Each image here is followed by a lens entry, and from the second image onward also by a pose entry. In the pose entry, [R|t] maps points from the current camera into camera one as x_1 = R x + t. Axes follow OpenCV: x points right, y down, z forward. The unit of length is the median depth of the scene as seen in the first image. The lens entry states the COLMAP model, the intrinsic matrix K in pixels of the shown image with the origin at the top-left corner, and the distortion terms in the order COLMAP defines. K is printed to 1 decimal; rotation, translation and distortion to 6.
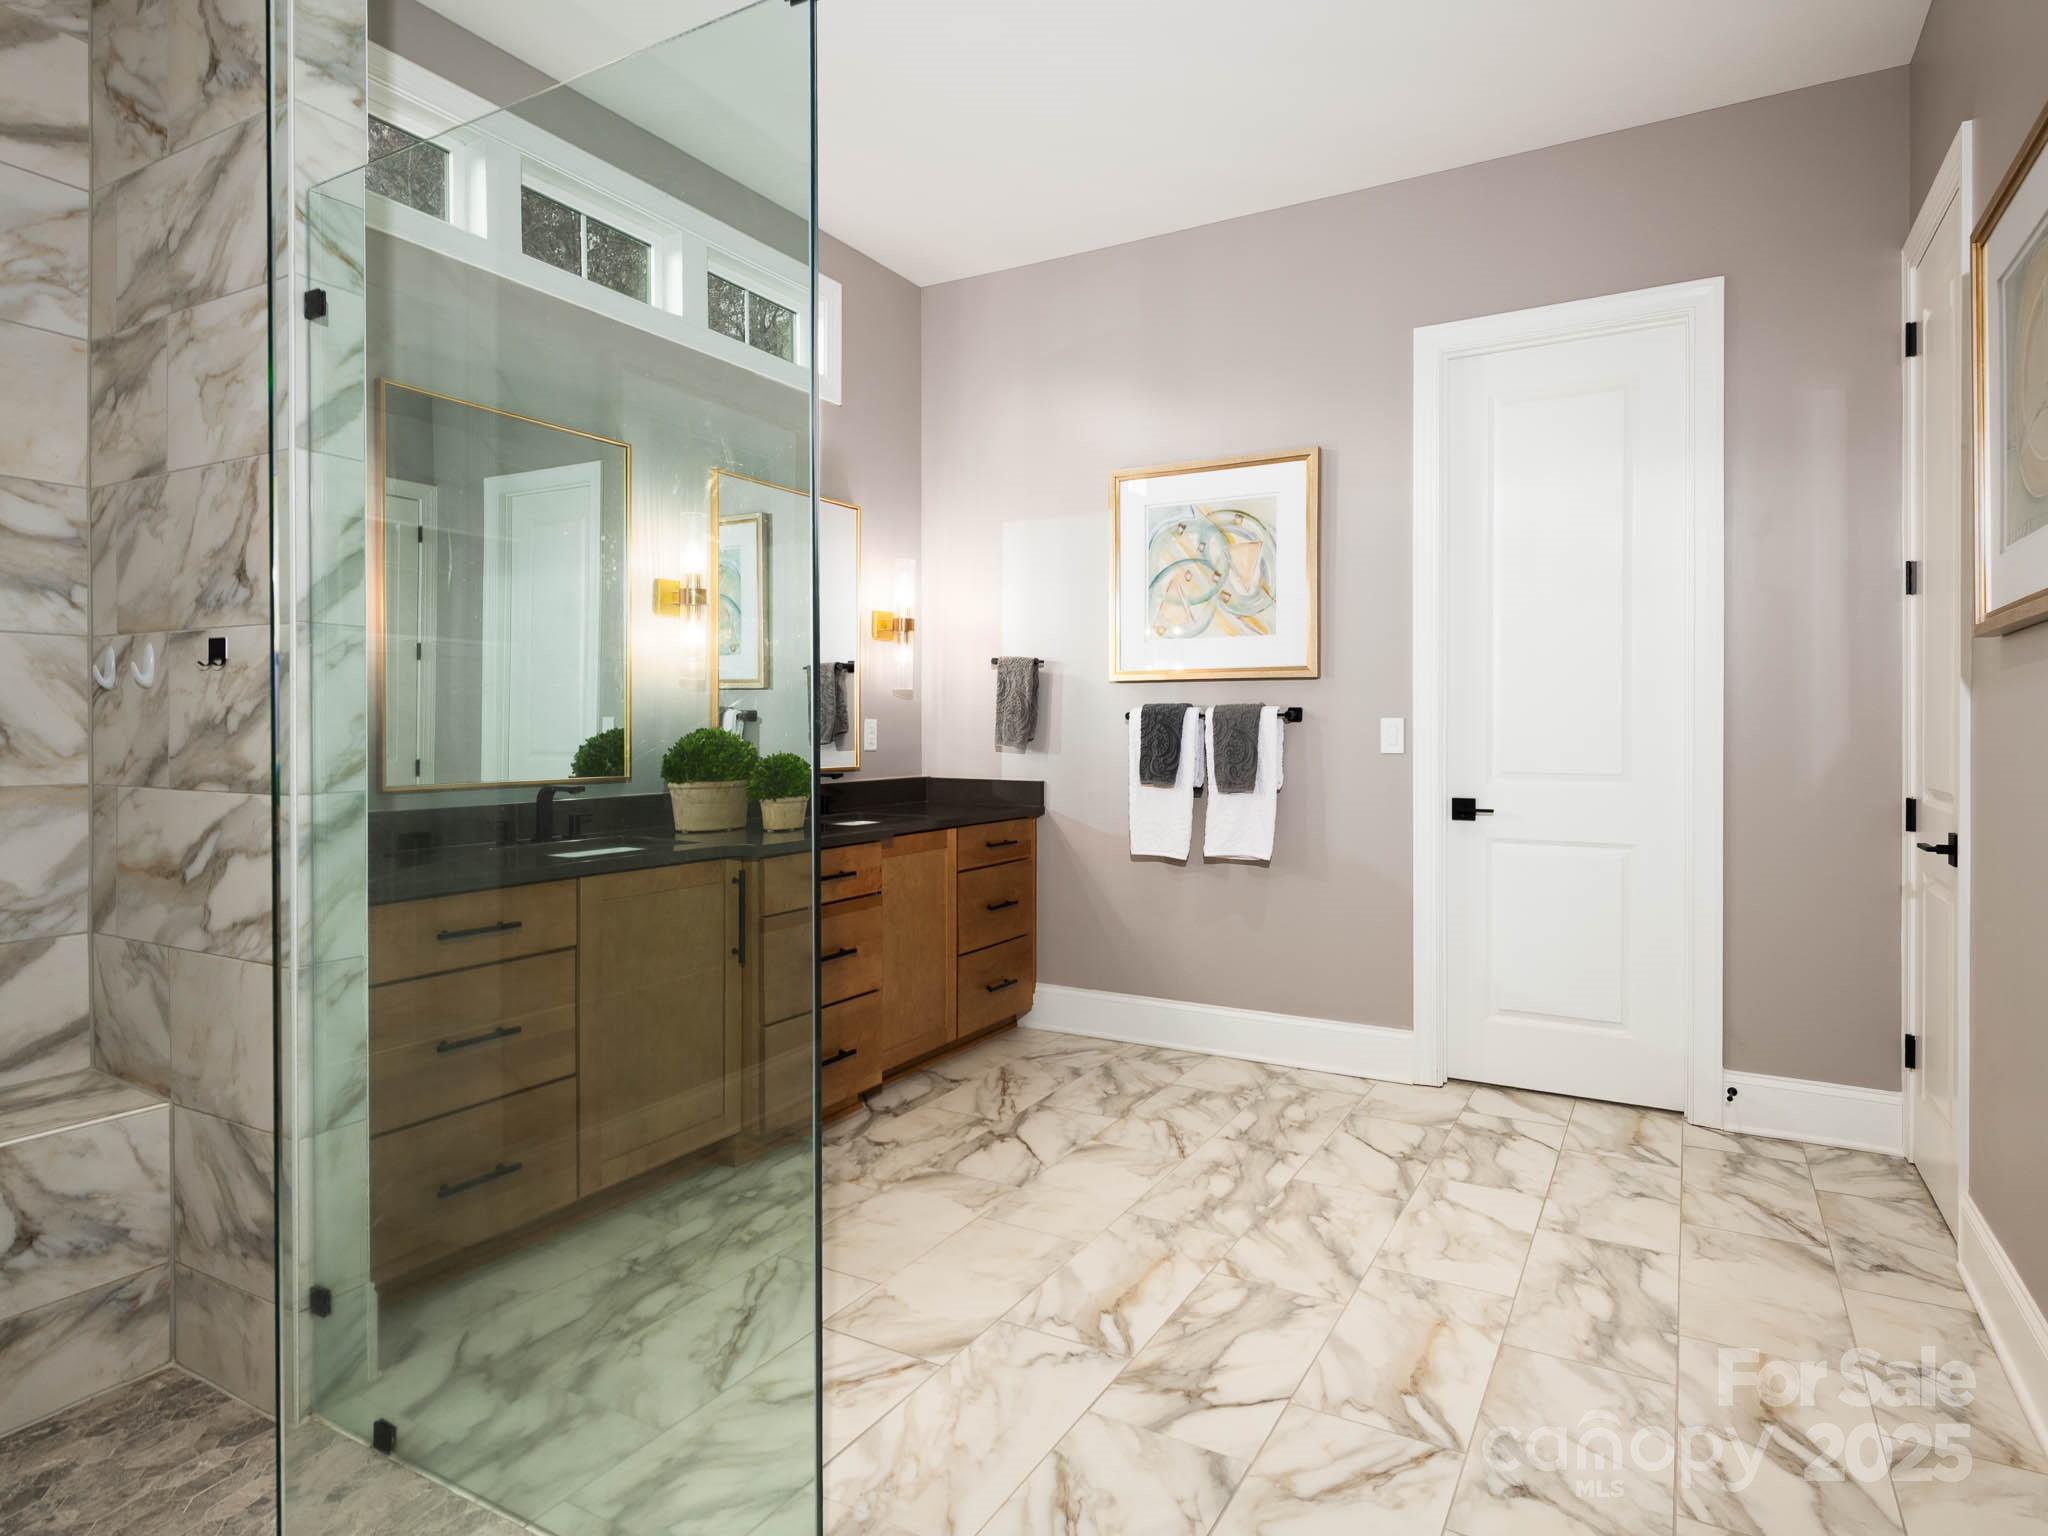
lens RADIAL K [[1152.0, 0, 1022.3], [0, 1152.0, 755.8], [0, 0, 1]] dist [0.007080, 0.000580]
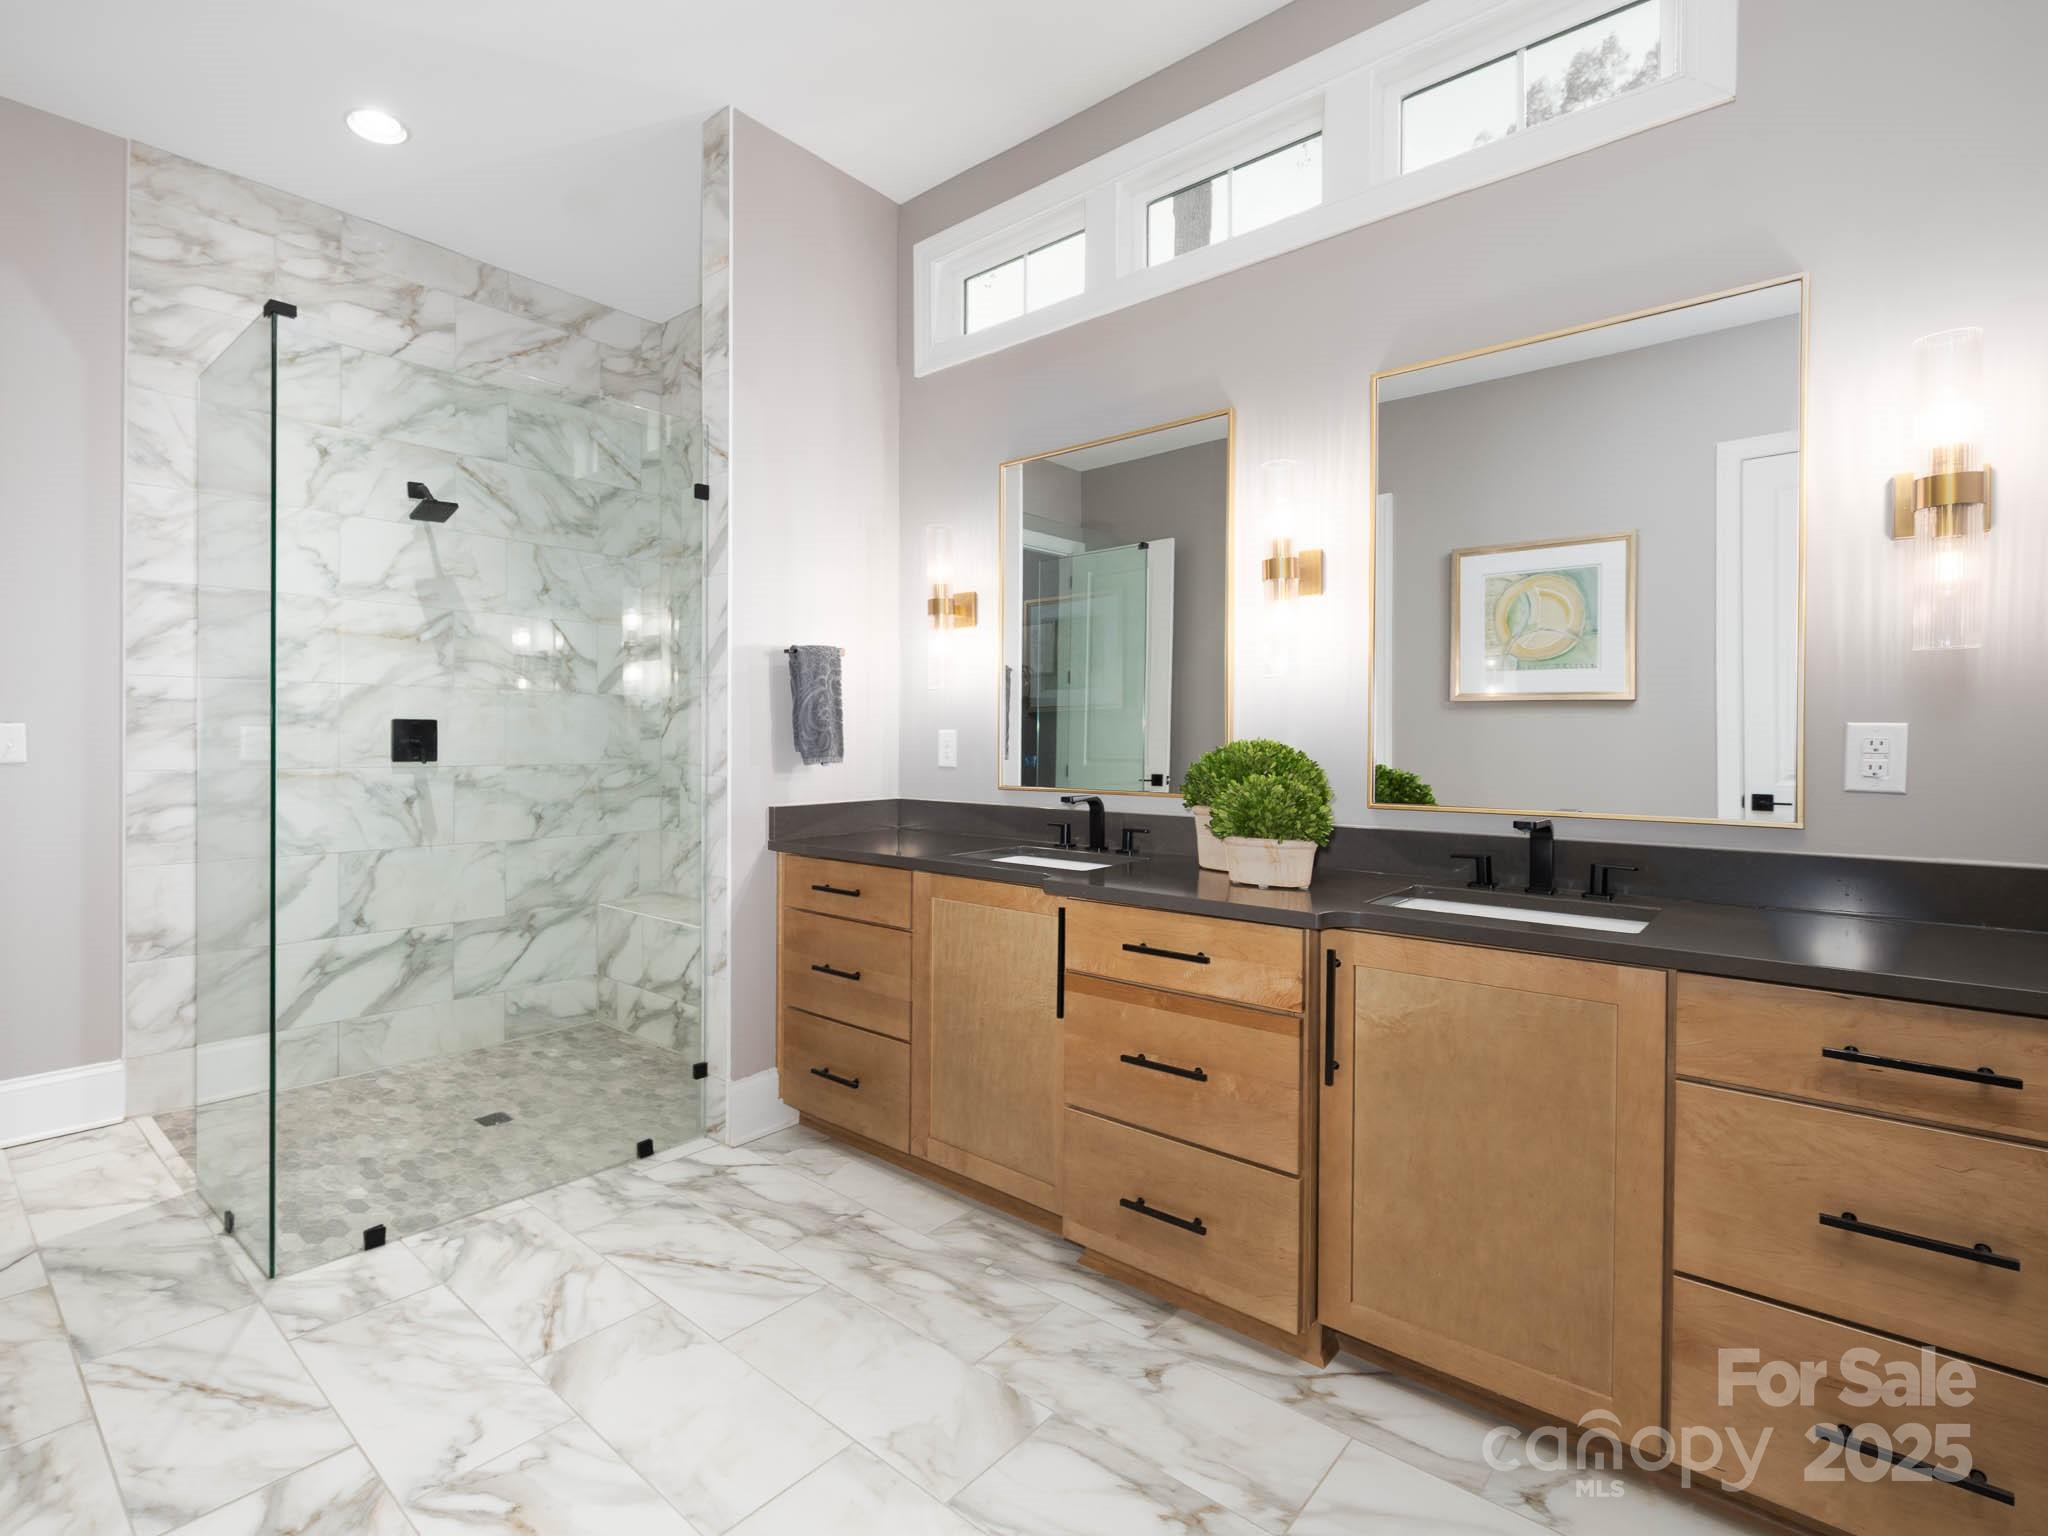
lens RADIAL K [[1079.0, 0, 1022.1], [0, 1079.0, 750.4], [0, 0, 1]] dist [0.000291, -0.001980]
pose [[-0.234906, 0.010119, -0.971965, 0.662772], [-0.027707, 0.999470, 0.017101, -0.035801], [0.971623, 0.030947, -0.234502, 1.444576]]
